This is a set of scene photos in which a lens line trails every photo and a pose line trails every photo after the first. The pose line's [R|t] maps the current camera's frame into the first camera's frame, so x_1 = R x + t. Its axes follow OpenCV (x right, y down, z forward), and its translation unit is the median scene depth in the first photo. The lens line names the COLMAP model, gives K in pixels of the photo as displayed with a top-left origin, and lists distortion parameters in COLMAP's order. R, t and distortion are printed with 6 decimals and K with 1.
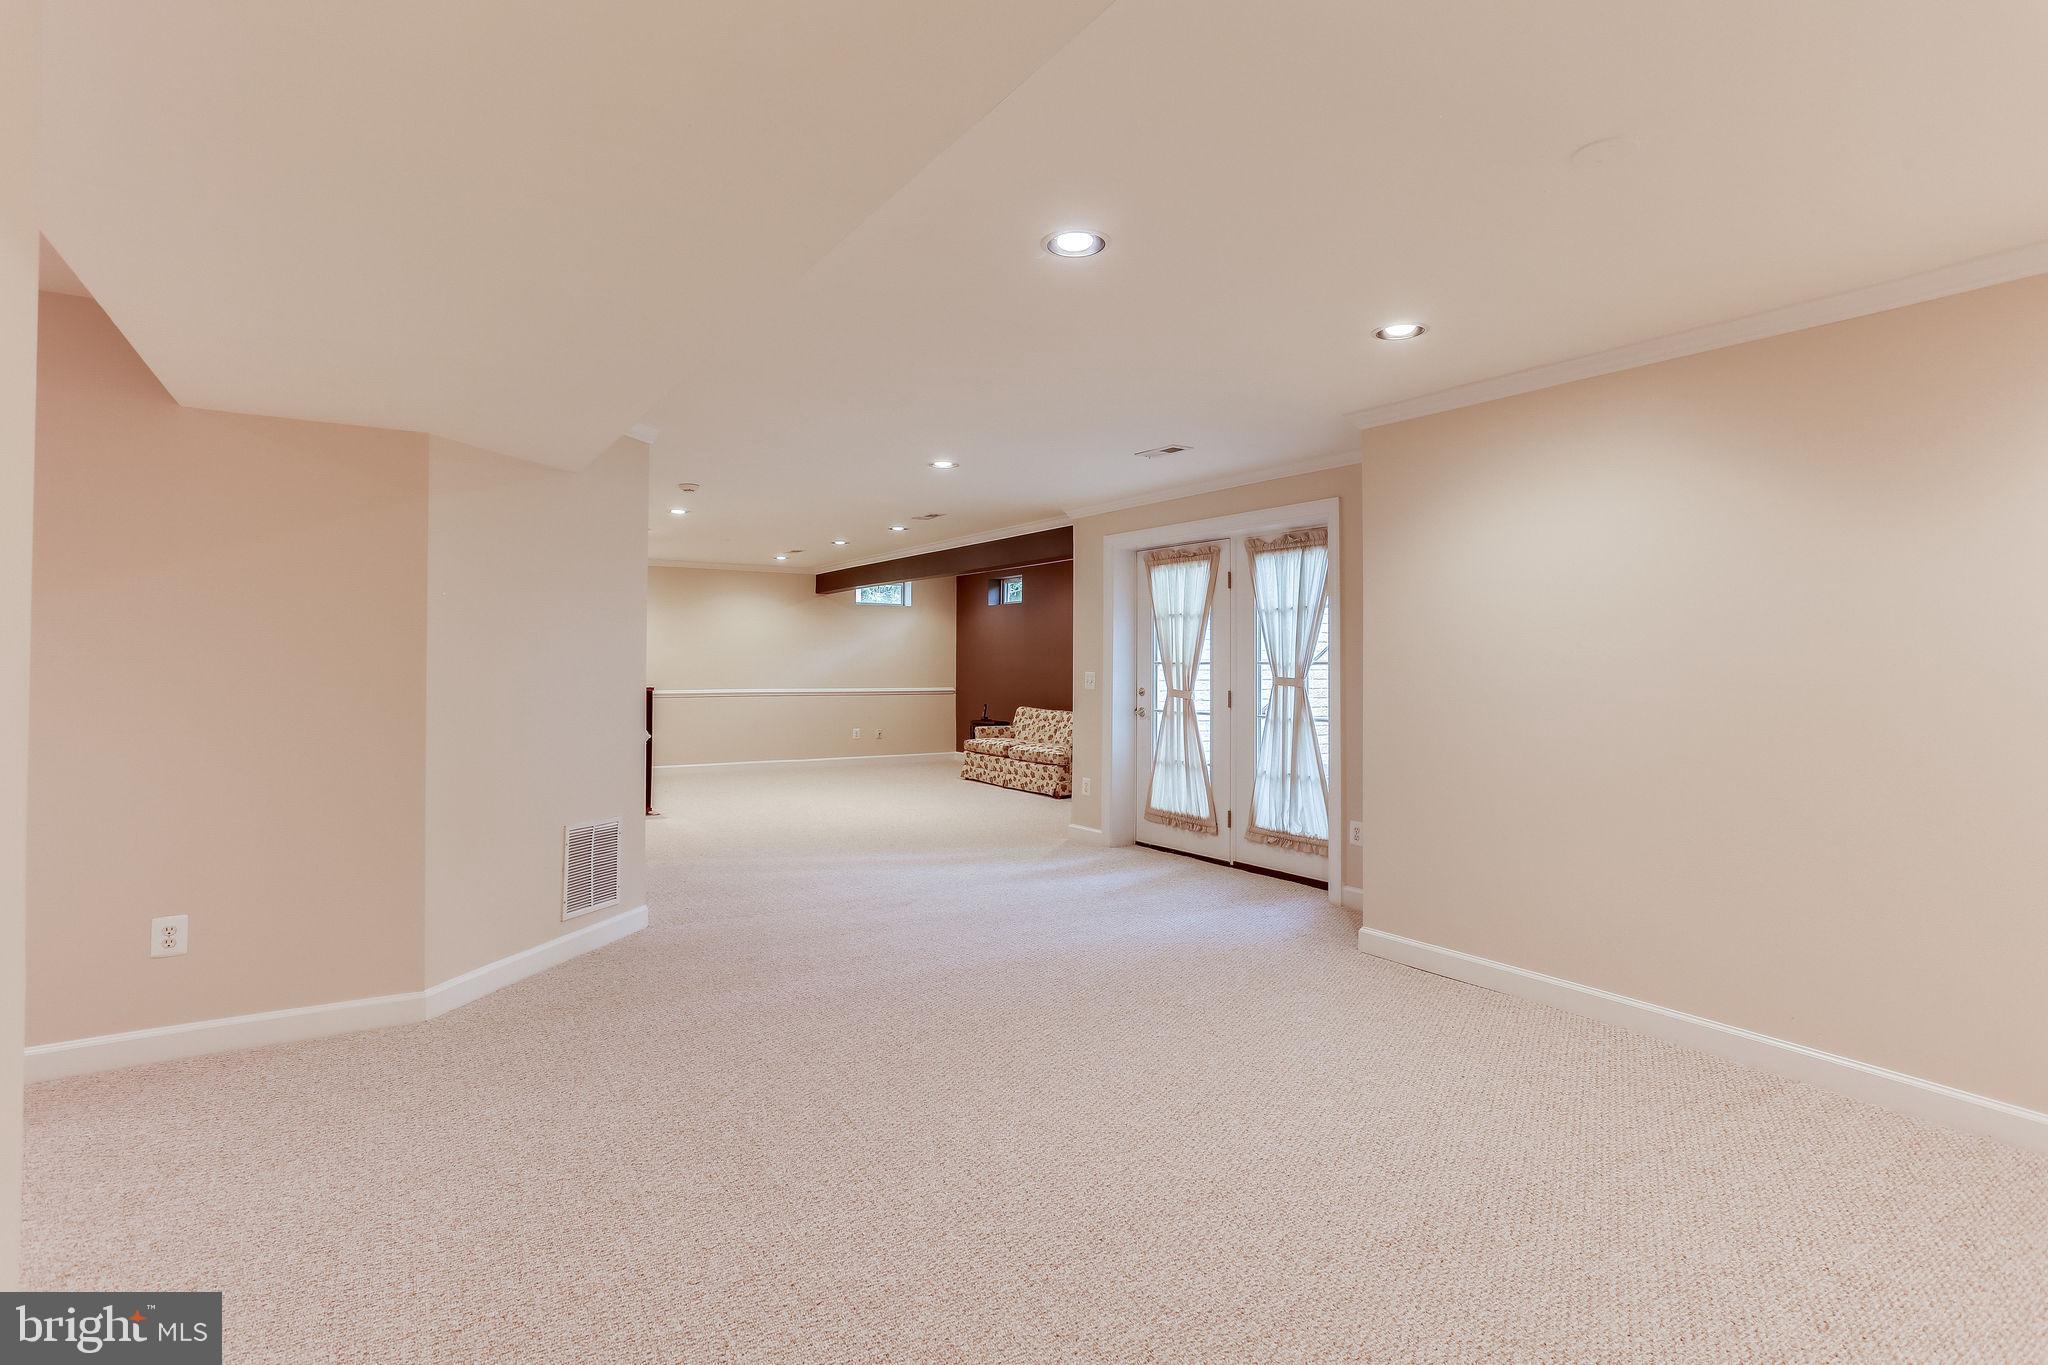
lens RADIAL K [[1003.9, 0, 1025.0], [0, 1003.9, 643.7], [0, 0, 1]] dist [-0.054362, 0.033687]
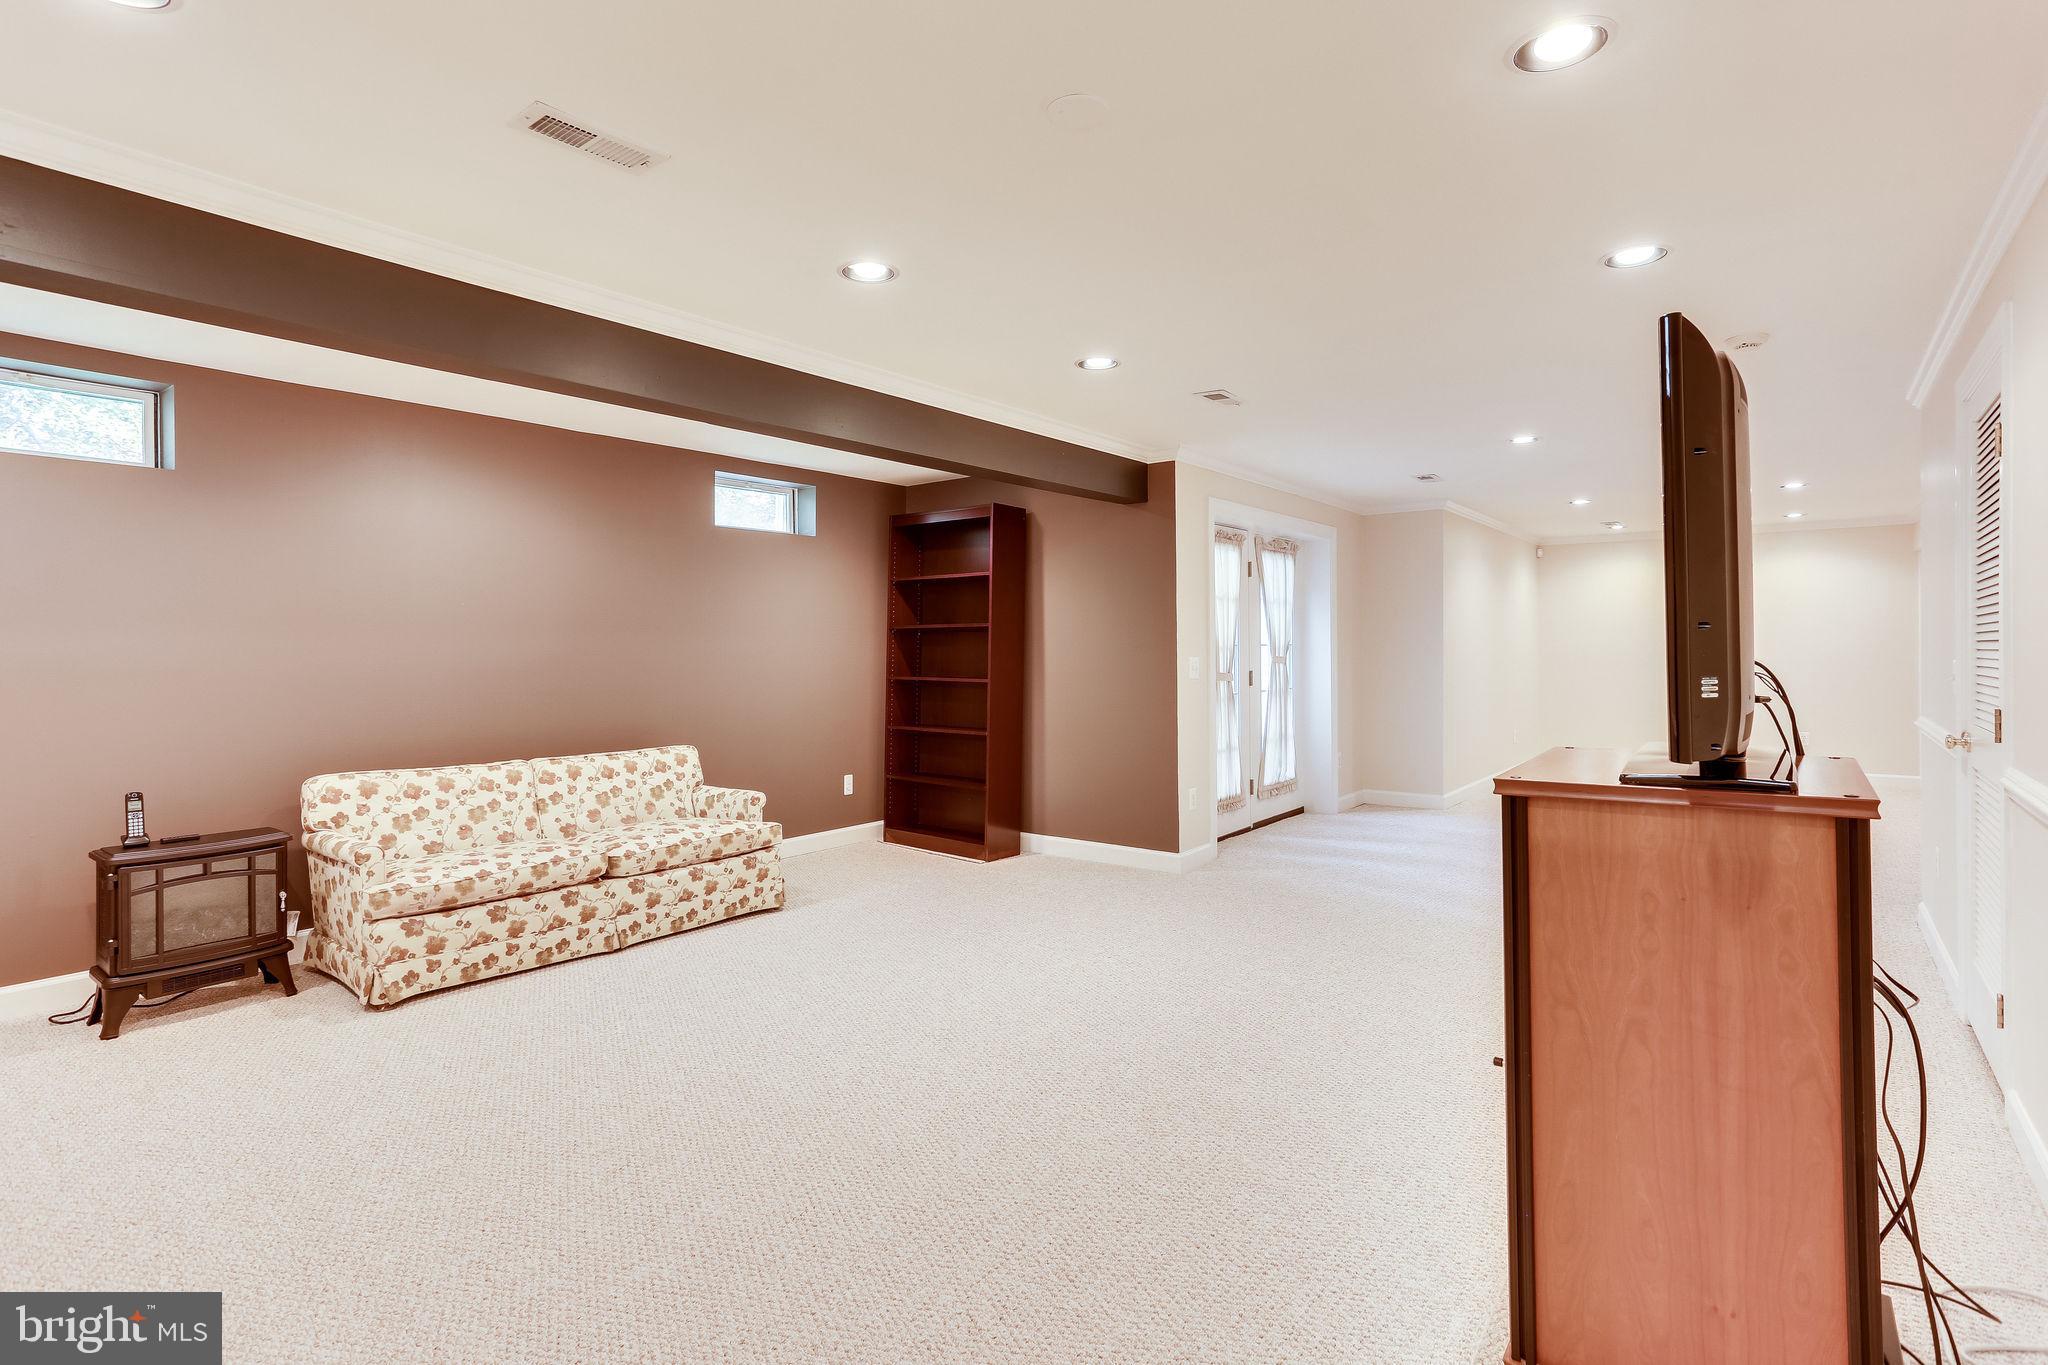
lens RADIAL K [[1031.6, 0, 1026.9], [0, 1031.6, 678.6], [0, 0, 1]] dist [-0.052084, 0.034490]
pose [[-0.324772, -0.035442, 0.945128, -0.792296], [-0.013180, 0.999370, 0.032947, 0.022690], [-0.945701, -0.001757, -0.325034, 1.629152]]
